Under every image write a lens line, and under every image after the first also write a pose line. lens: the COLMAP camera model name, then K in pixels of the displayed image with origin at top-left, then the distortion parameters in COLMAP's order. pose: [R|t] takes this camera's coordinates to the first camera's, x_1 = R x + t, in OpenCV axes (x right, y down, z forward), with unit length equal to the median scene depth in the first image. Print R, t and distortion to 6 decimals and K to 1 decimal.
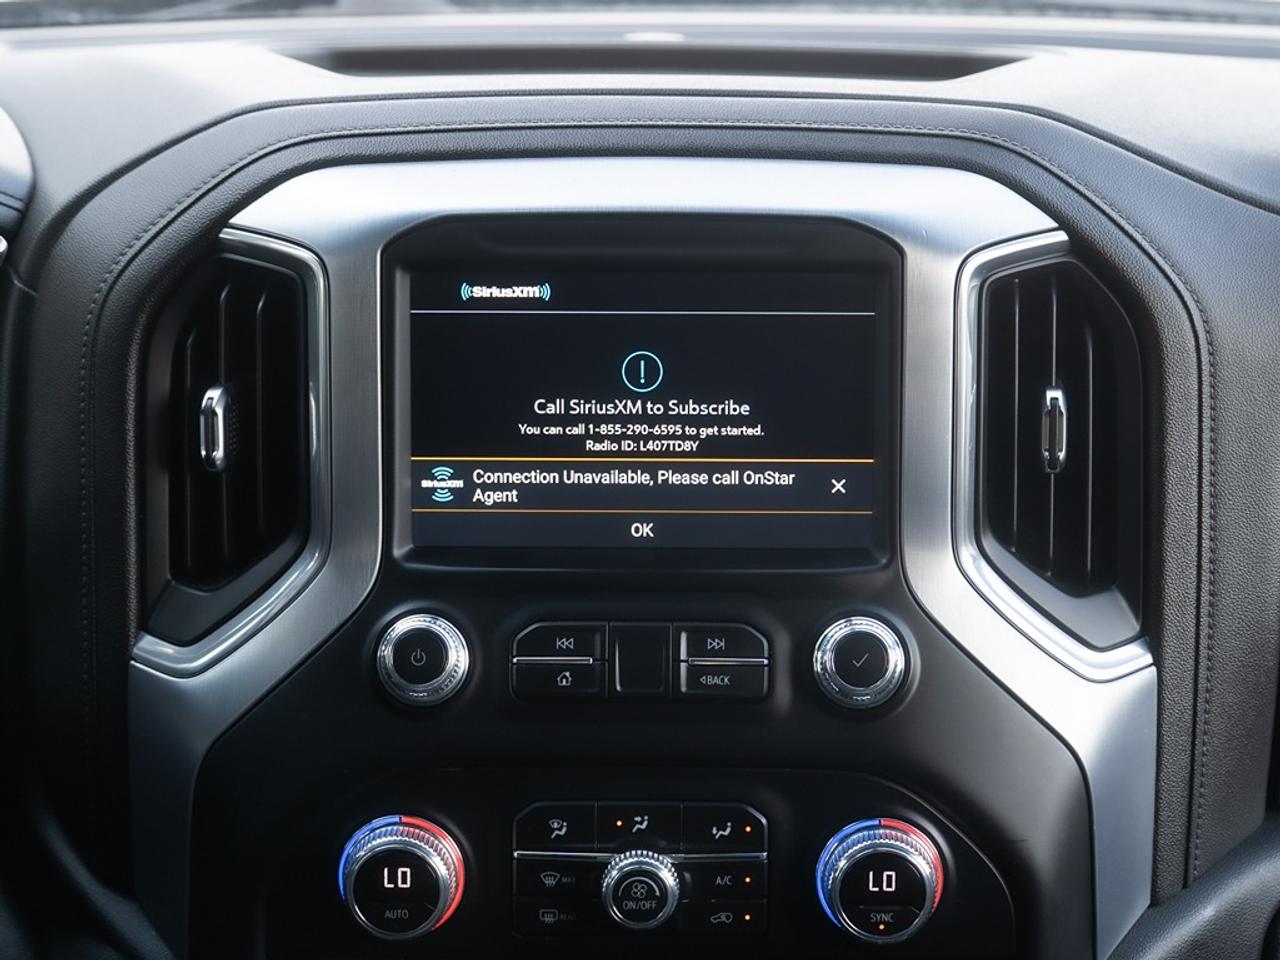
lens RADIAL K [[2892.8, 0, 643.5], [0, 2892.8, 351.0], [0, 0, 1]] dist [0.030669, 0.321742]
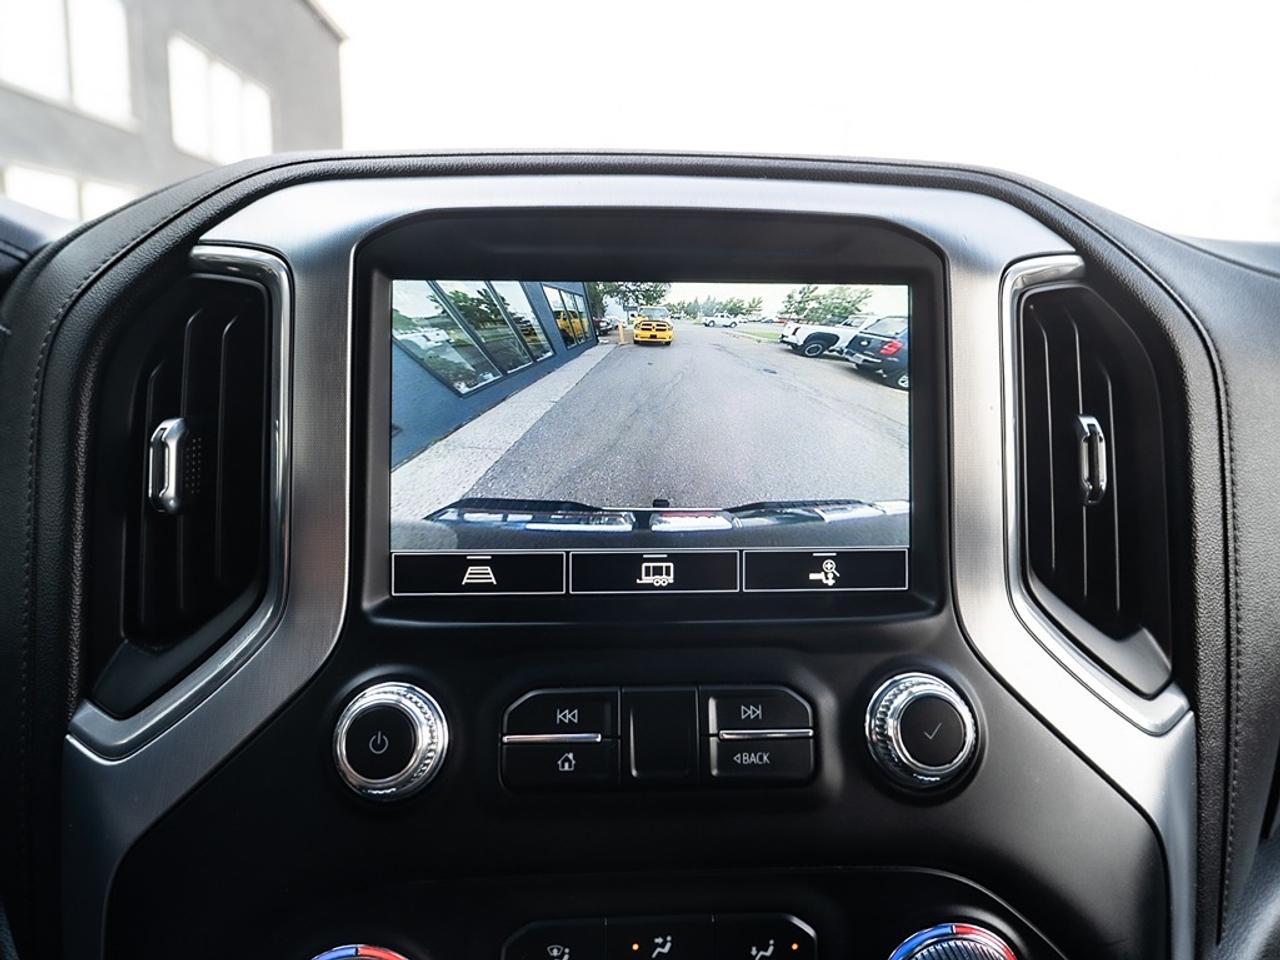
lens RADIAL K [[875.4, 0, 657.1], [0, 875.4, 411.1], [0, 0, 1]] dist [-0.002738, -0.000529]
pose [[0.997054, -0.000930, 0.076703, -0.020759], [0.010387, 0.992354, -0.122983, 0.046320], [-0.076002, 0.123417, 0.989440, 0.742971]]
